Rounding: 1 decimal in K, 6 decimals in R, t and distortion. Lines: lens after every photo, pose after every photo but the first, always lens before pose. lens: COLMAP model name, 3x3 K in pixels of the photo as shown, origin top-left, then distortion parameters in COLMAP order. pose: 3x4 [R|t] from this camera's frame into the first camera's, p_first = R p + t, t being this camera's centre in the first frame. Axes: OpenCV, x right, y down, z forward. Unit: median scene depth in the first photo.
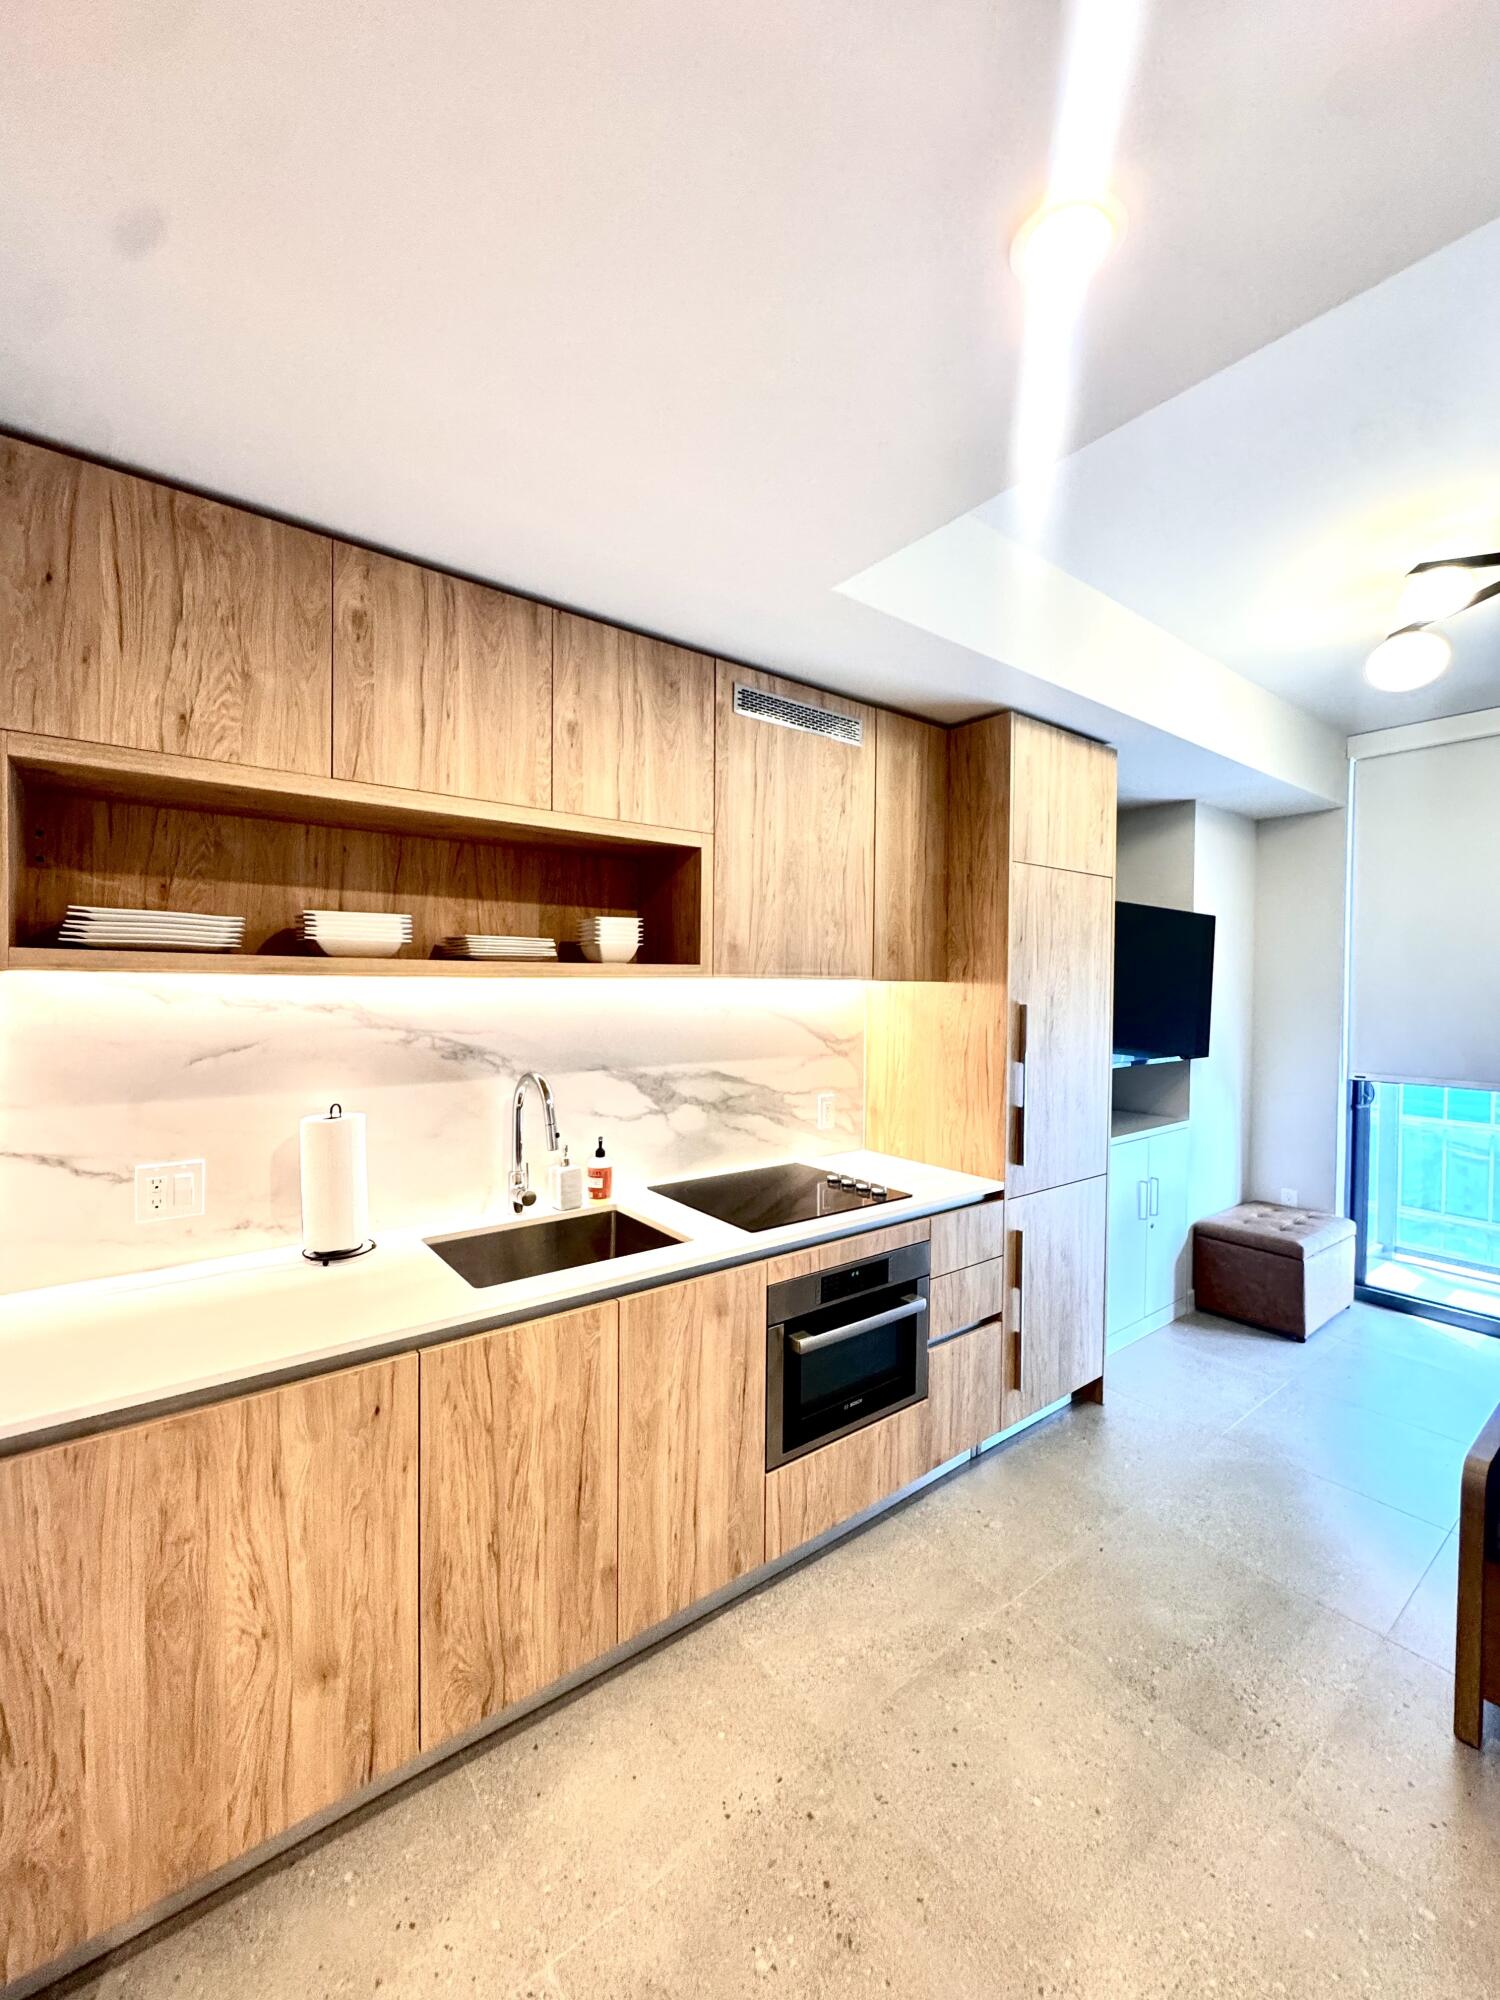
lens RADIAL K [[800.0, 0, 753.2], [0, 800.0, 1000.0], [0, 0, 1]] dist [-0.003326, 0.000251]
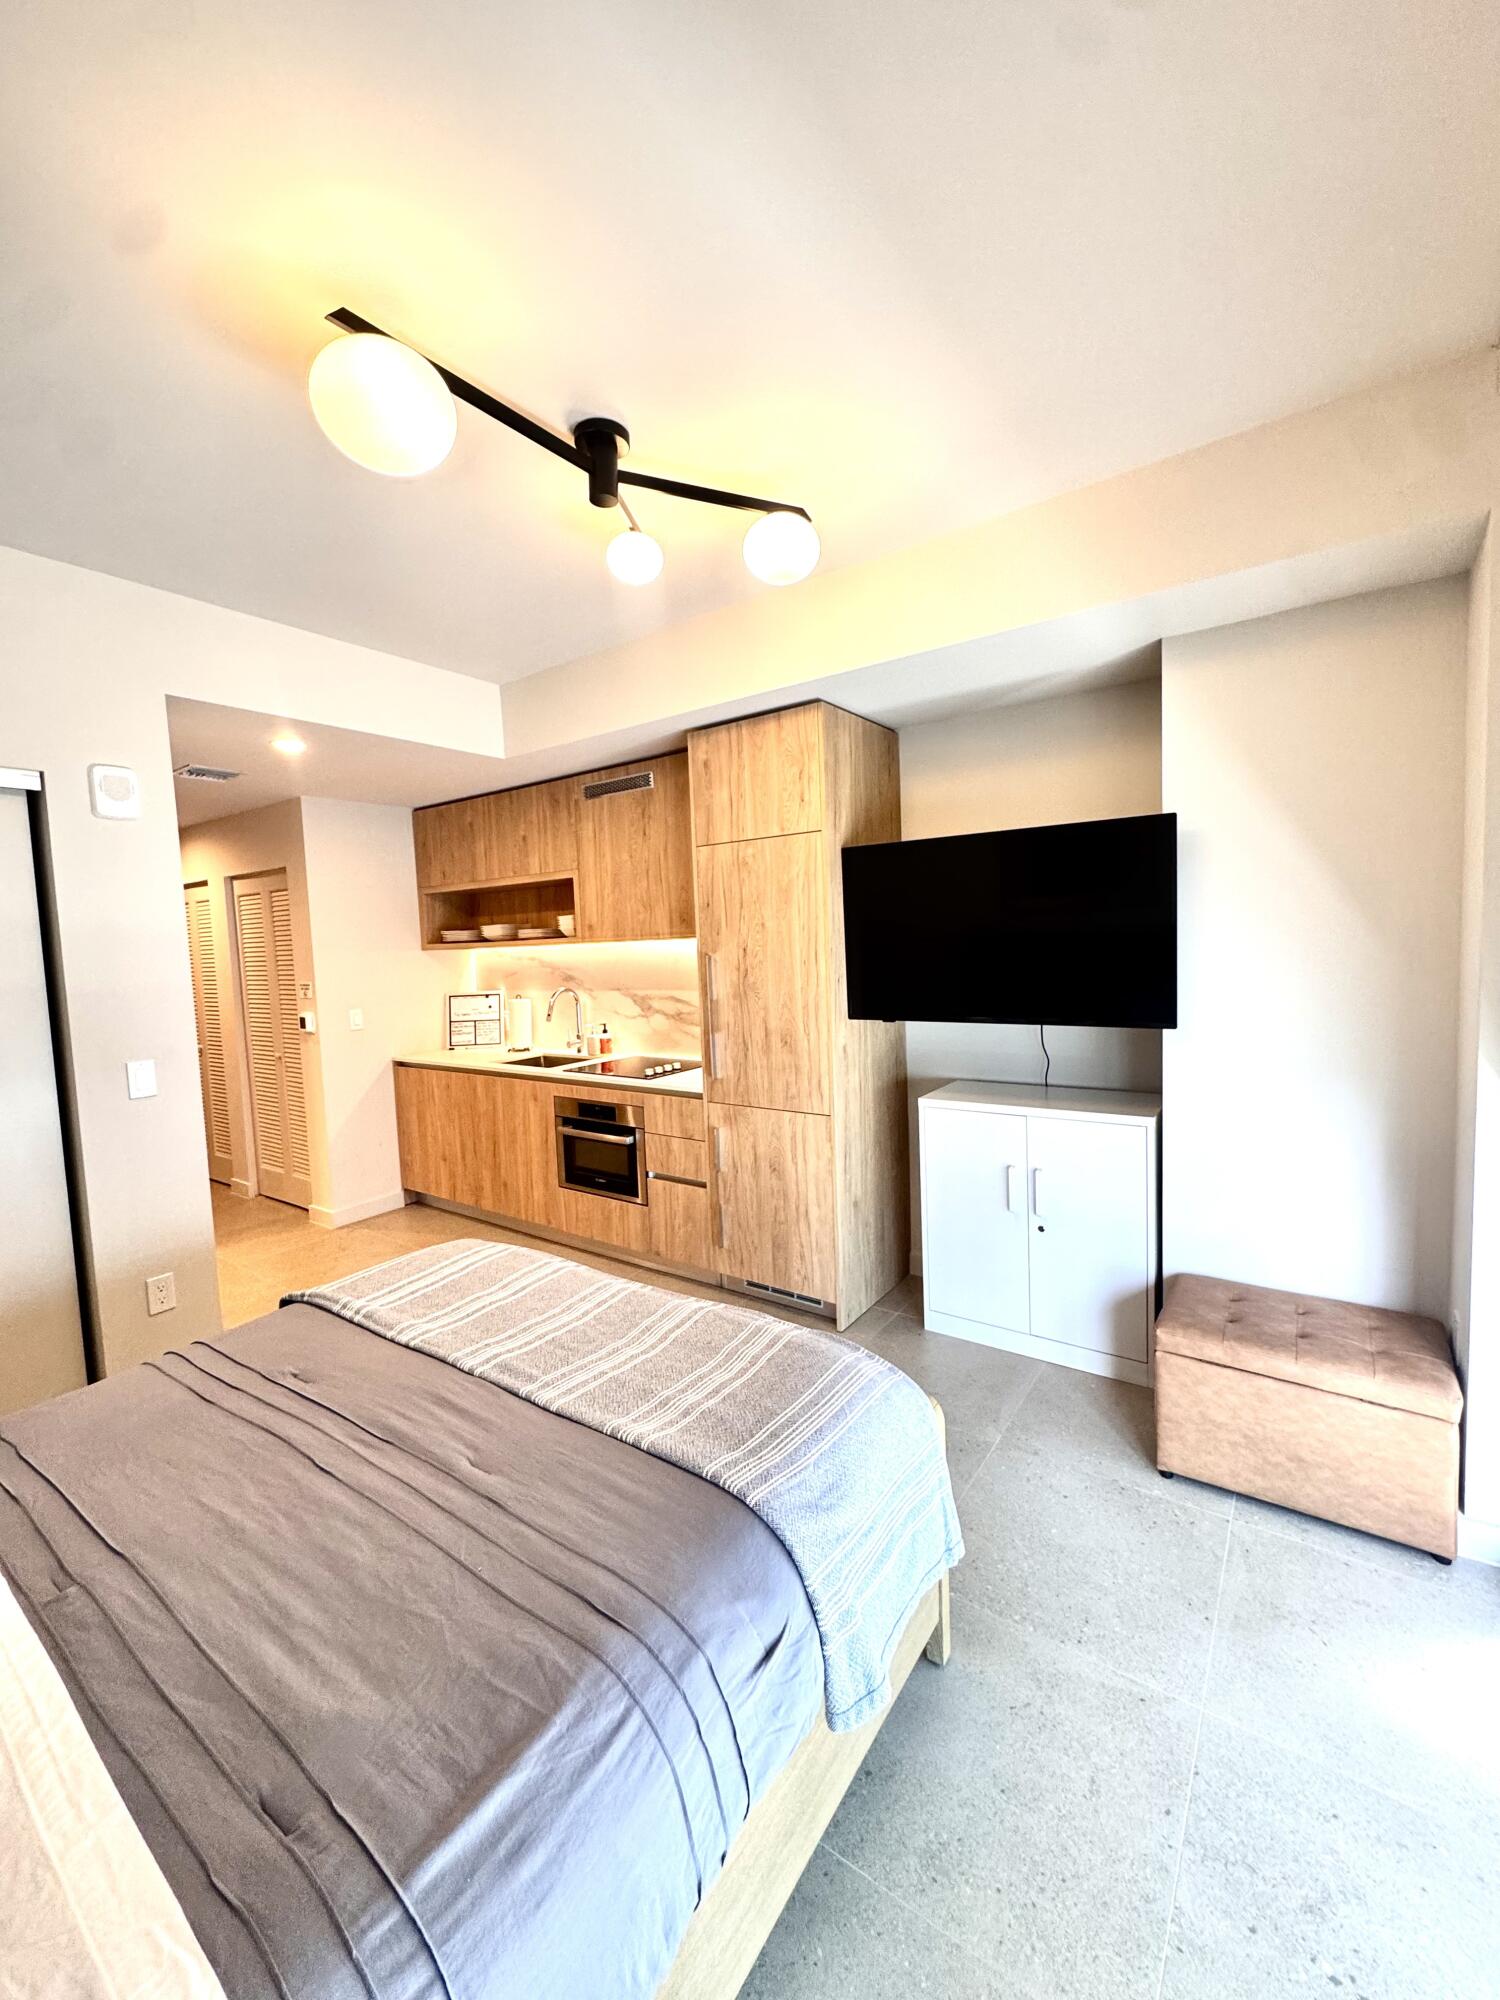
lens RADIAL K [[800.0, 0, 753.2], [0, 800.0, 1000.0], [0, 0, 1]] dist [-0.003326, 0.000251]
pose [[0.289420, 0.052658, -0.955753, 1.909692], [0.021221, 0.997887, 0.061406, -0.001083], [0.956967, -0.038055, 0.287691, 0.824275]]
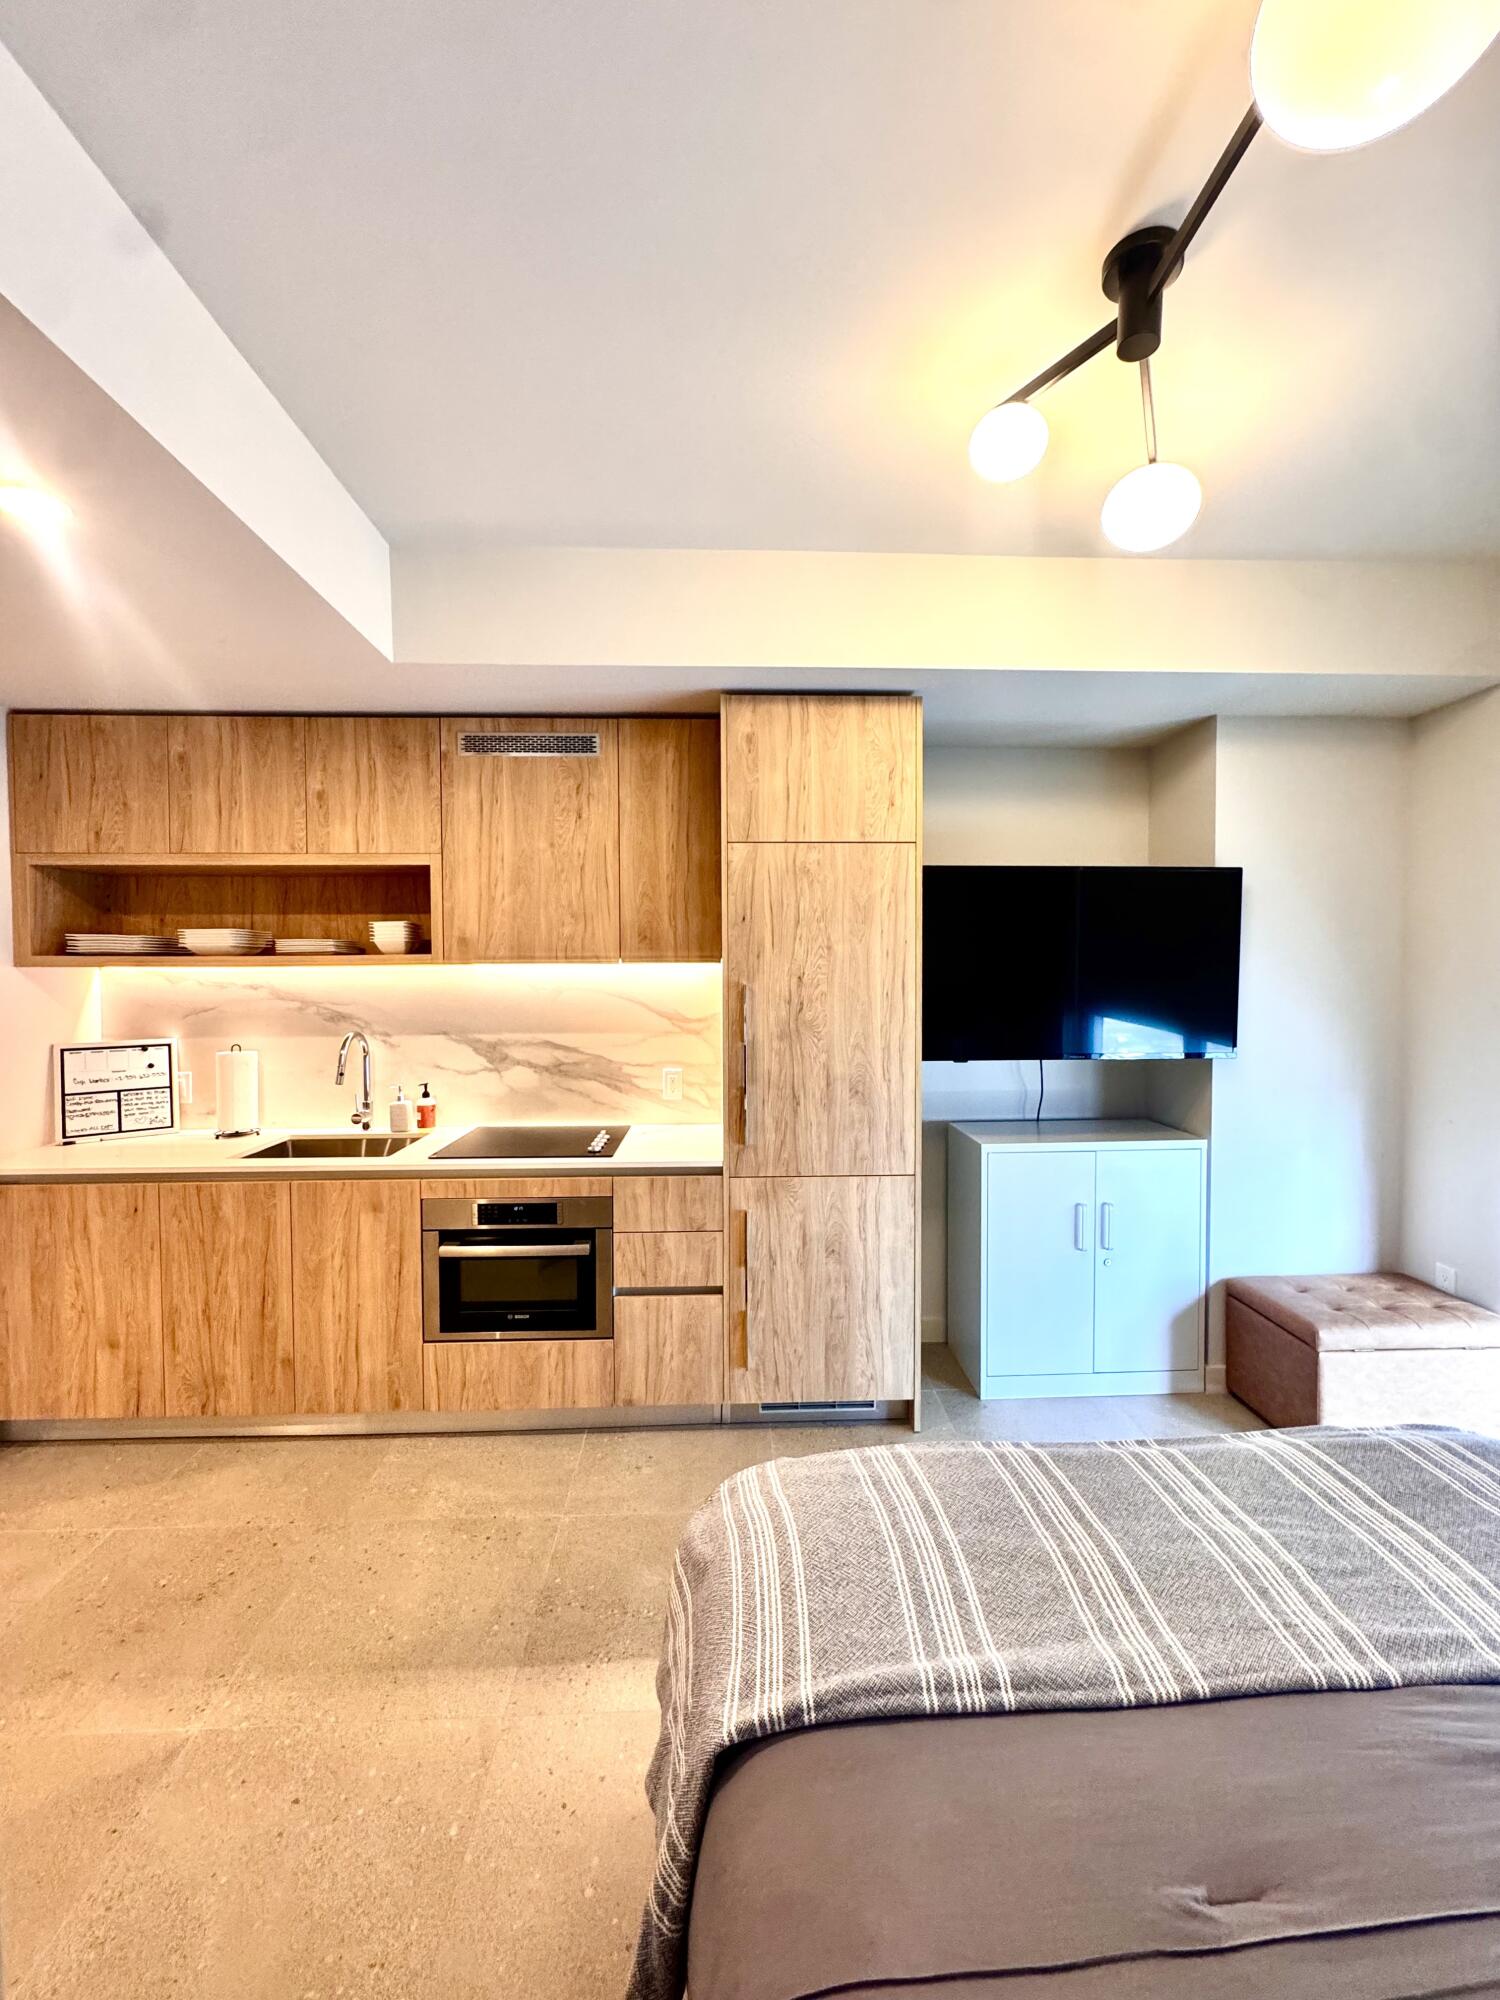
lens RADIAL K [[800.0, 0, 753.2], [0, 800.0, 1000.0], [0, 0, 1]] dist [-0.003326, 0.000251]
pose [[0.814926, 0.006501, -0.579528, 1.101129], [-0.000236, 0.999941, 0.010886, 0.016356], [0.579565, -0.008735, 0.814880, 0.229313]]
